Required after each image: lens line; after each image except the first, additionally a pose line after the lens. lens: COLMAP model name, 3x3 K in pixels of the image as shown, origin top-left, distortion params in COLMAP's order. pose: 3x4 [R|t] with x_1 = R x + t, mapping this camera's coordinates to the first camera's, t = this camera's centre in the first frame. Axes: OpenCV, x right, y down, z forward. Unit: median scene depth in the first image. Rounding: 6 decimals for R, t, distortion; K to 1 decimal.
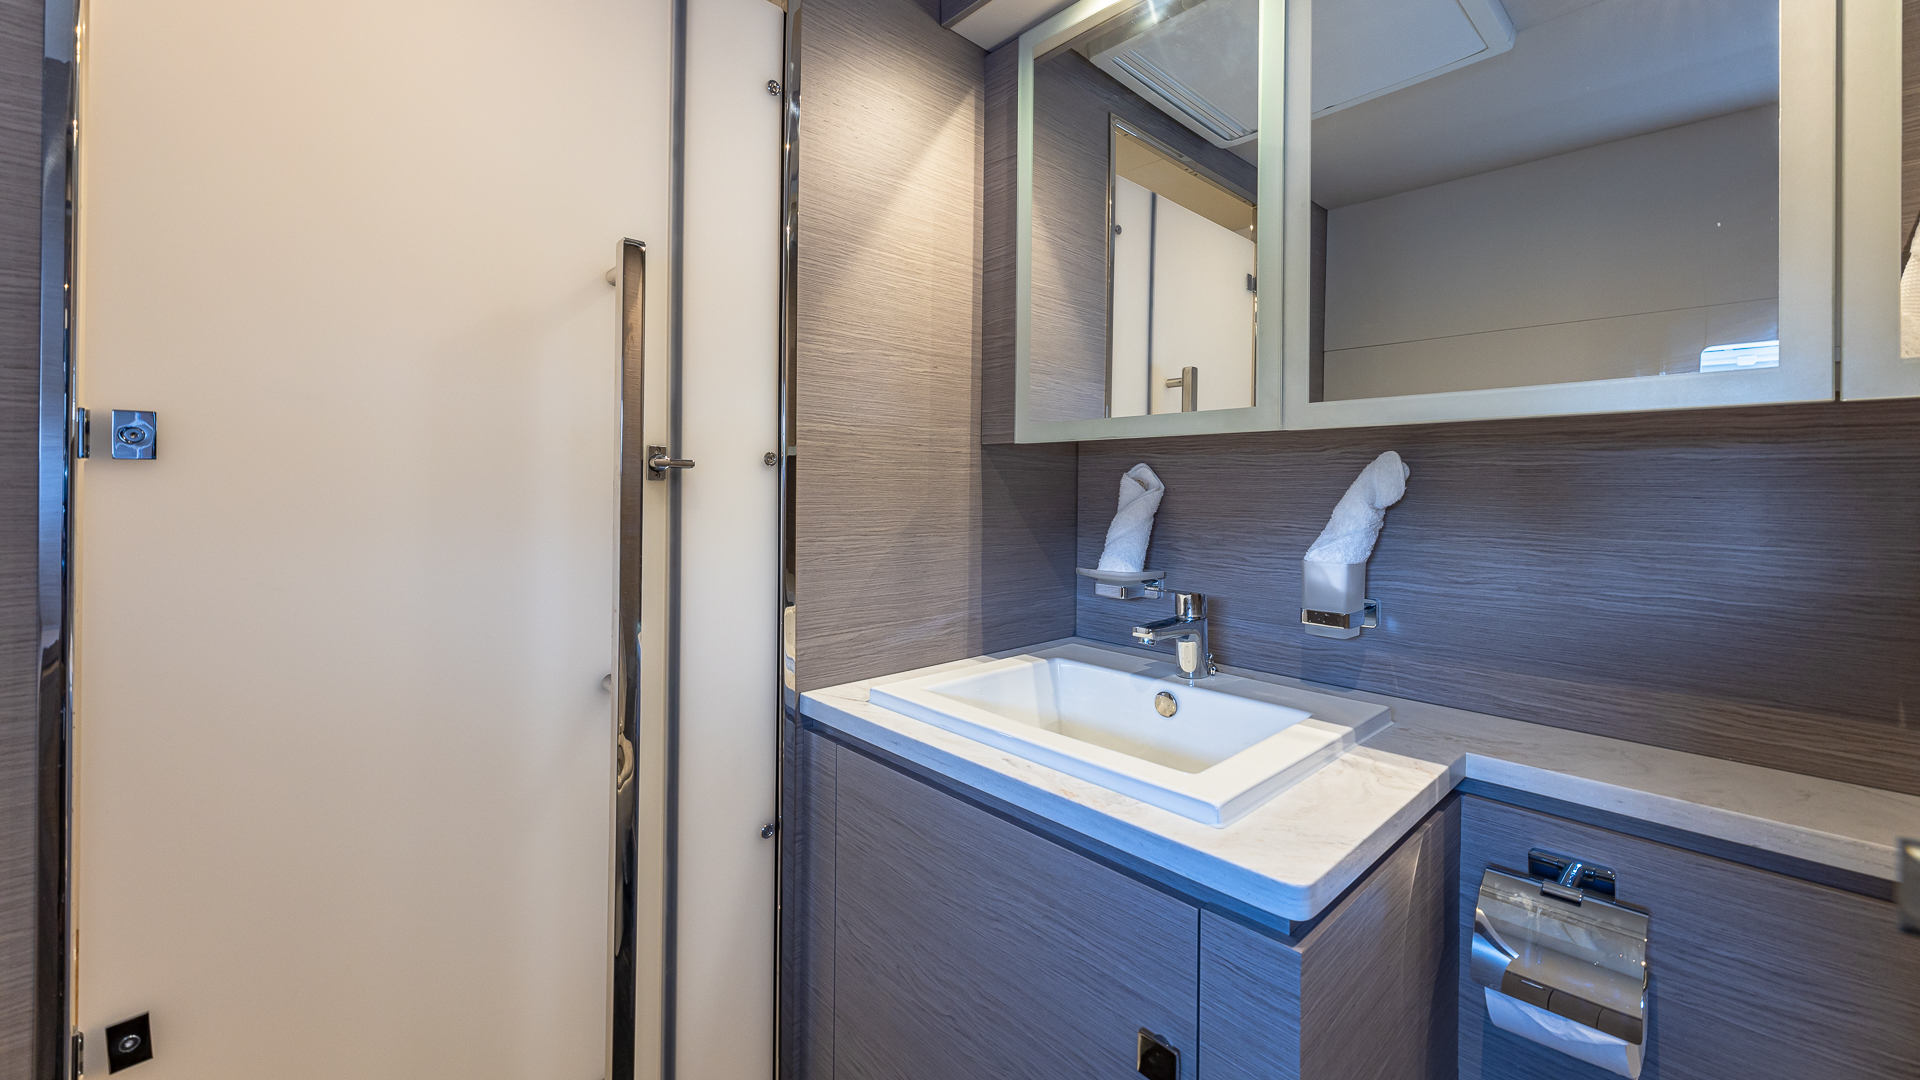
lens RADIAL K [[745.7, 0, 981.2], [0, 745.7, 489.5], [0, 0, 1]] dist [0.002185, -0.001160]
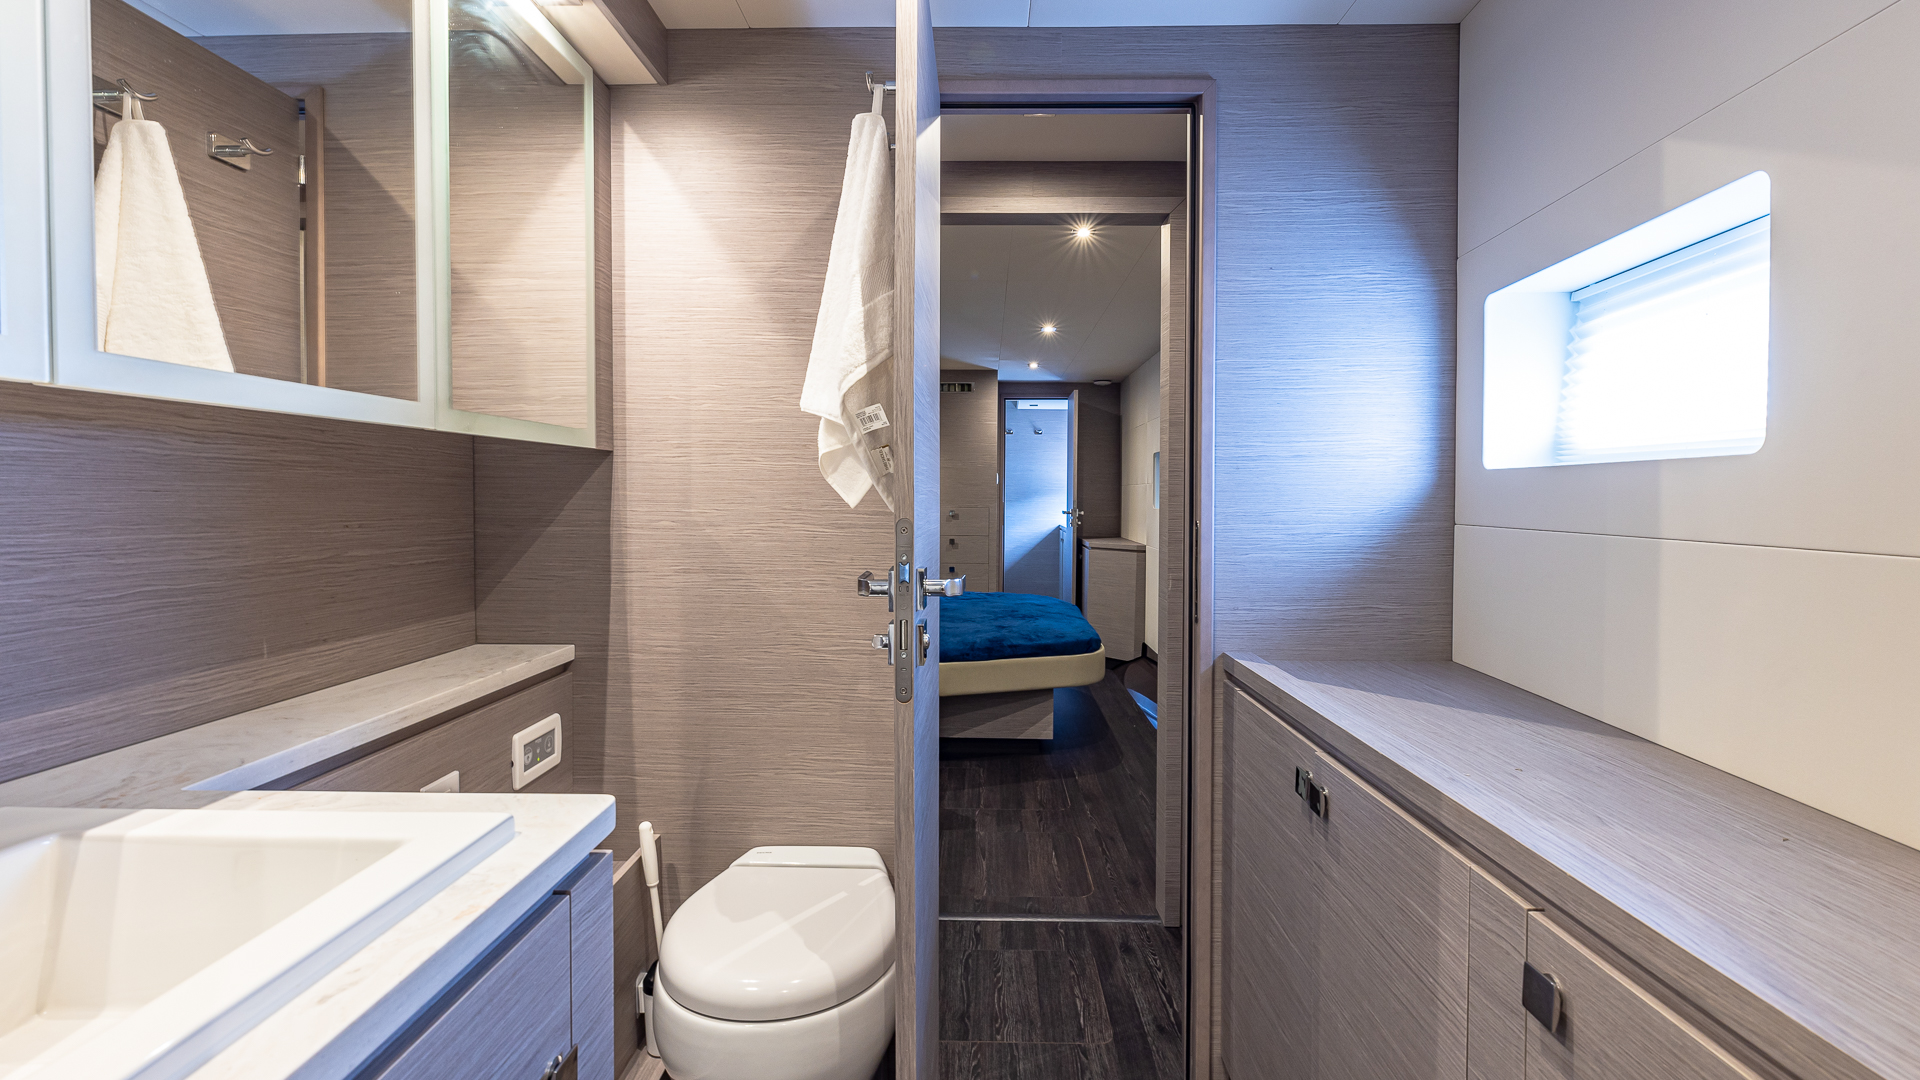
lens RADIAL K [[869.3, 0, 960.6], [0, 869.3, 530.6], [0, 0, 1]] dist [0.000427, 0.000060]
pose [[-0.714714, -0.040708, 0.698231, -0.663213], [-0.015204, 0.998973, 0.042678, -0.002916], [-0.699251, 0.019887, -0.714599, 1.050221]]
